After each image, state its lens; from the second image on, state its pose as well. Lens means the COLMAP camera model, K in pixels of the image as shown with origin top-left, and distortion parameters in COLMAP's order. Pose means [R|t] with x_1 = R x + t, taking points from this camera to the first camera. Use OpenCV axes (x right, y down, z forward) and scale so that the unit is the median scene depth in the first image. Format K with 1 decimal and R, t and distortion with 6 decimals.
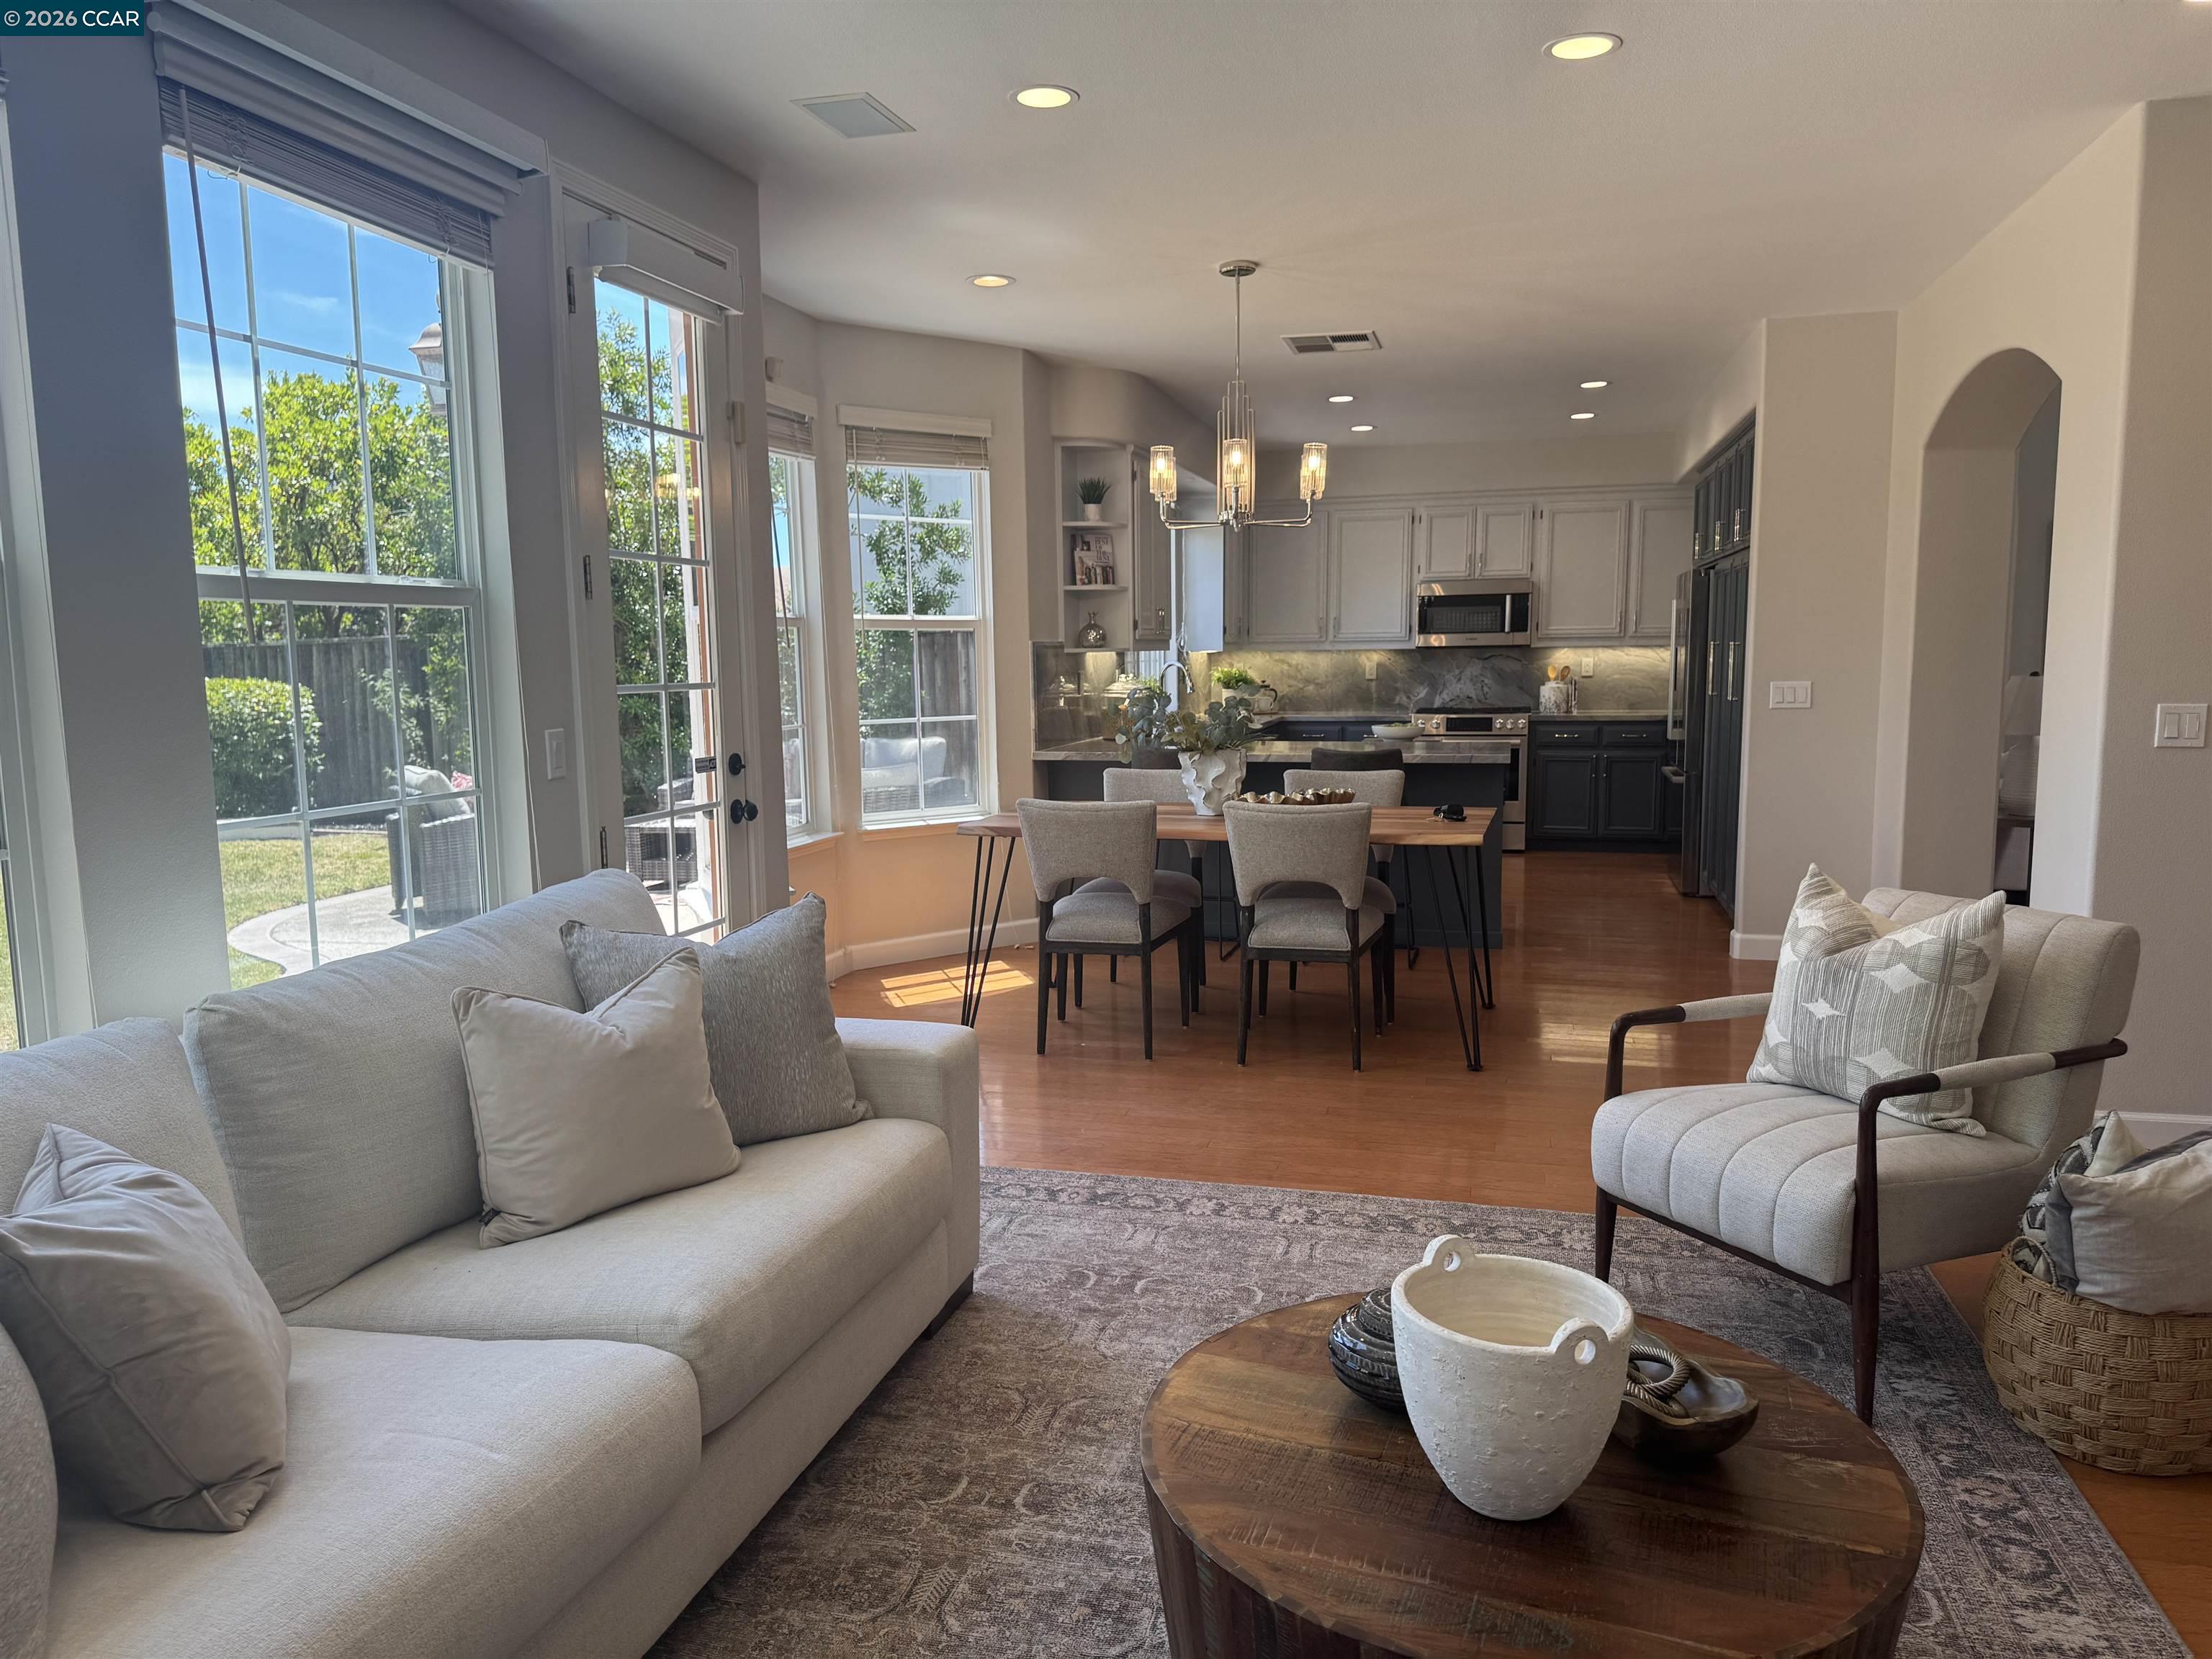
lens RADIAL K [[1592.1, 0, 1086.7], [0, 1592.1, 829.7], [0, 0, 1]] dist [0.092790, 0.002427]
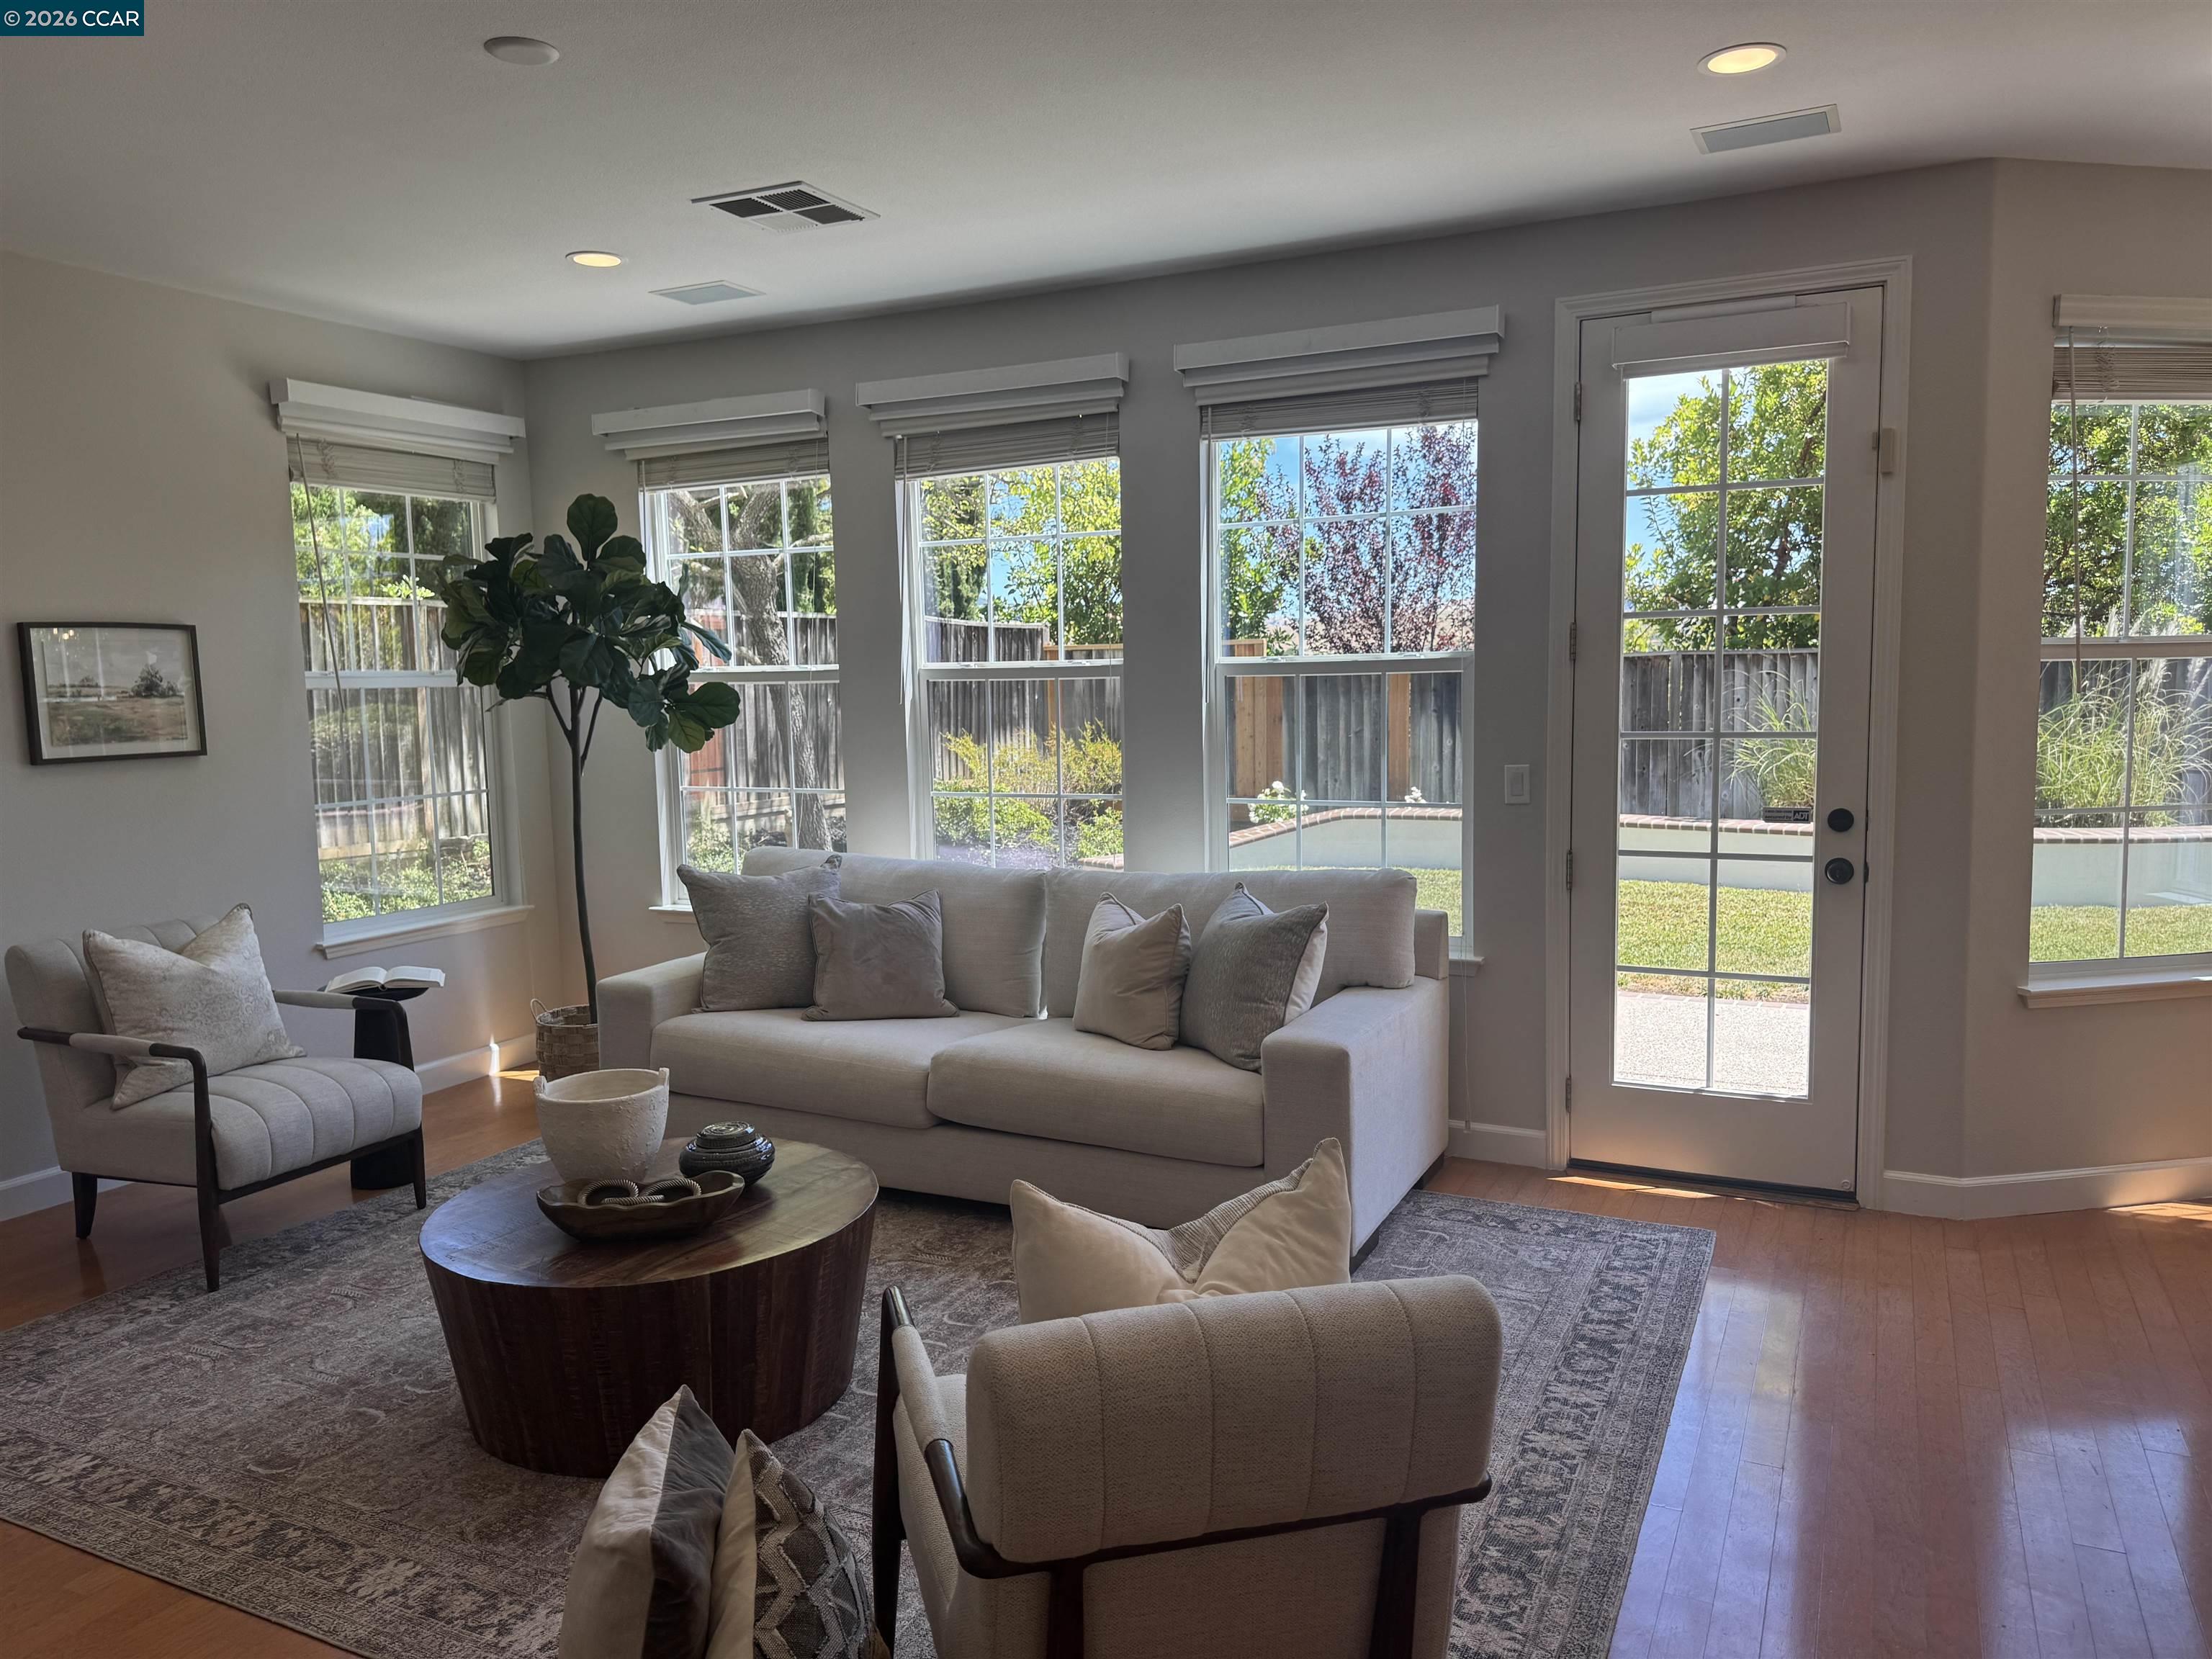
lens RADIAL K [[1592.1, 0, 1102.1], [0, 1592.1, 830.8], [0, 0, 1]] dist [0.092790, 0.002427]
pose [[-0.201699, 0.128735, -0.970950, 1.017955], [-0.085232, 0.985257, 0.148337, -0.179747], [0.975732, 0.112676, -0.187753, 0.987165]]
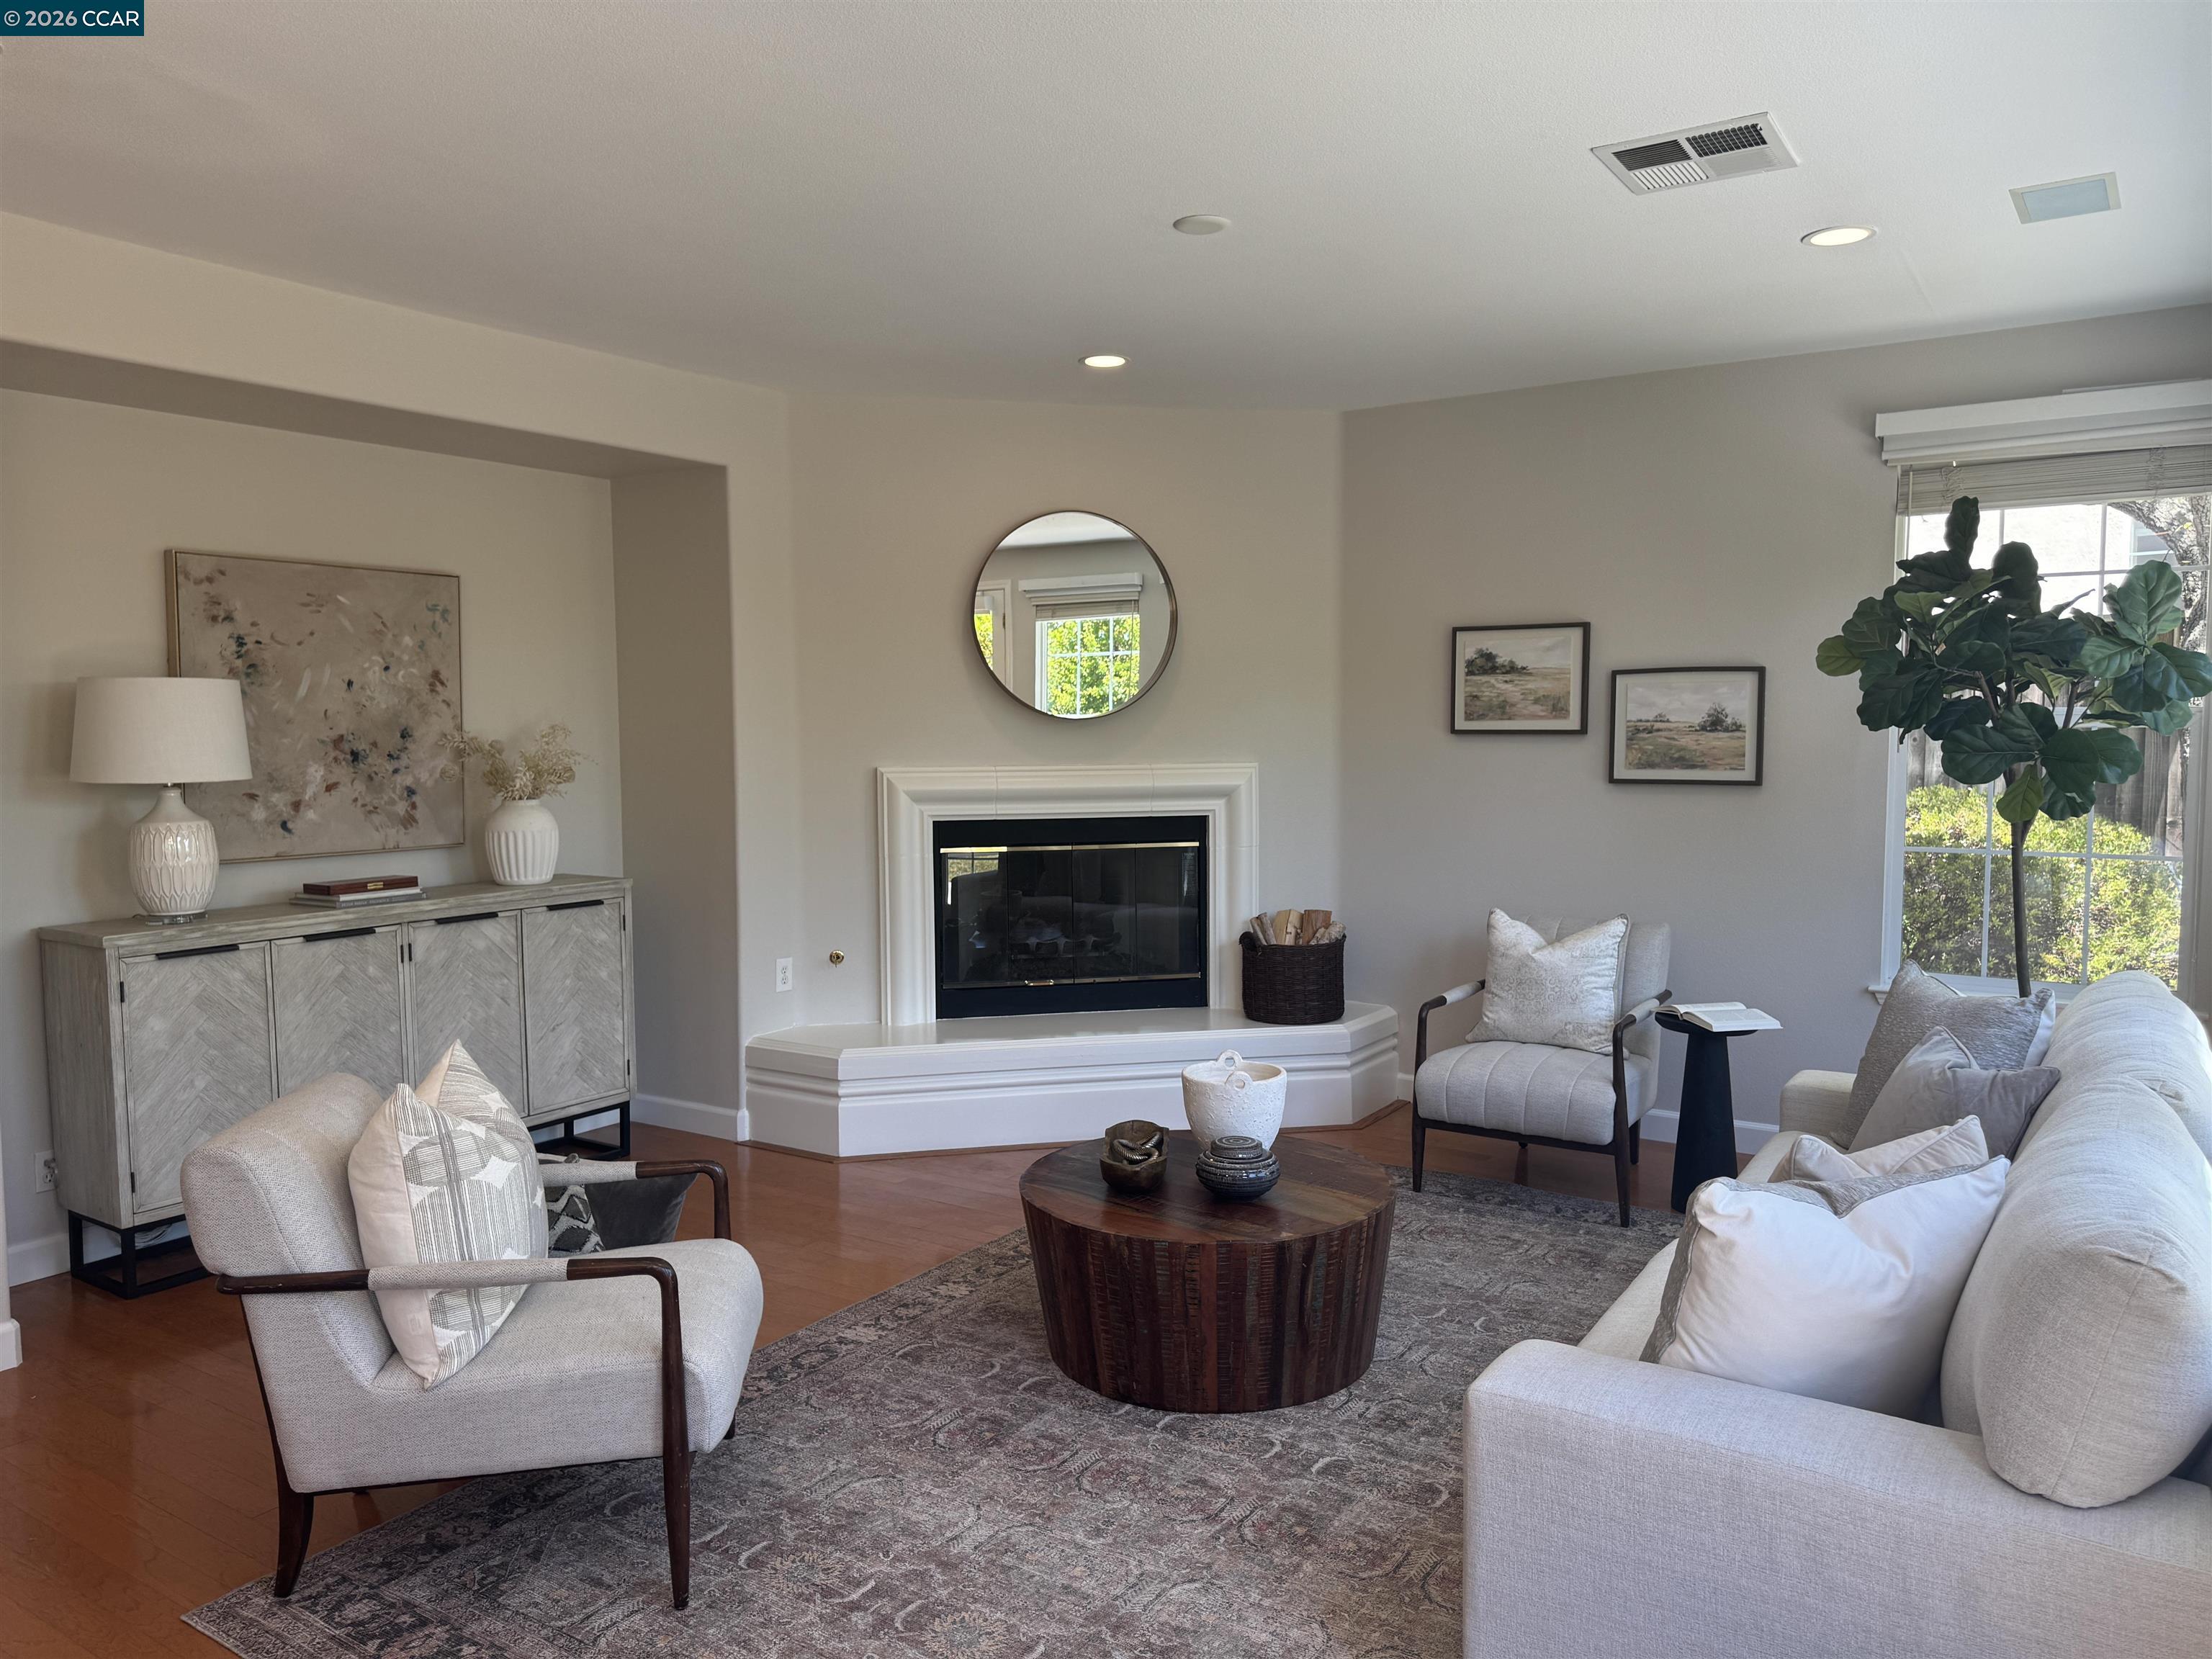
lens RADIAL K [[1592.1, 0, 1106.2], [0, 1592.1, 834.6], [0, 0, 1]] dist [0.092790, 0.002427]
pose [[-0.947399, 0.004543, 0.320024, -0.145061], [0.064196, 0.982276, 0.176103, -0.230863], [-0.313552, 0.187384, -0.930899, 1.587427]]
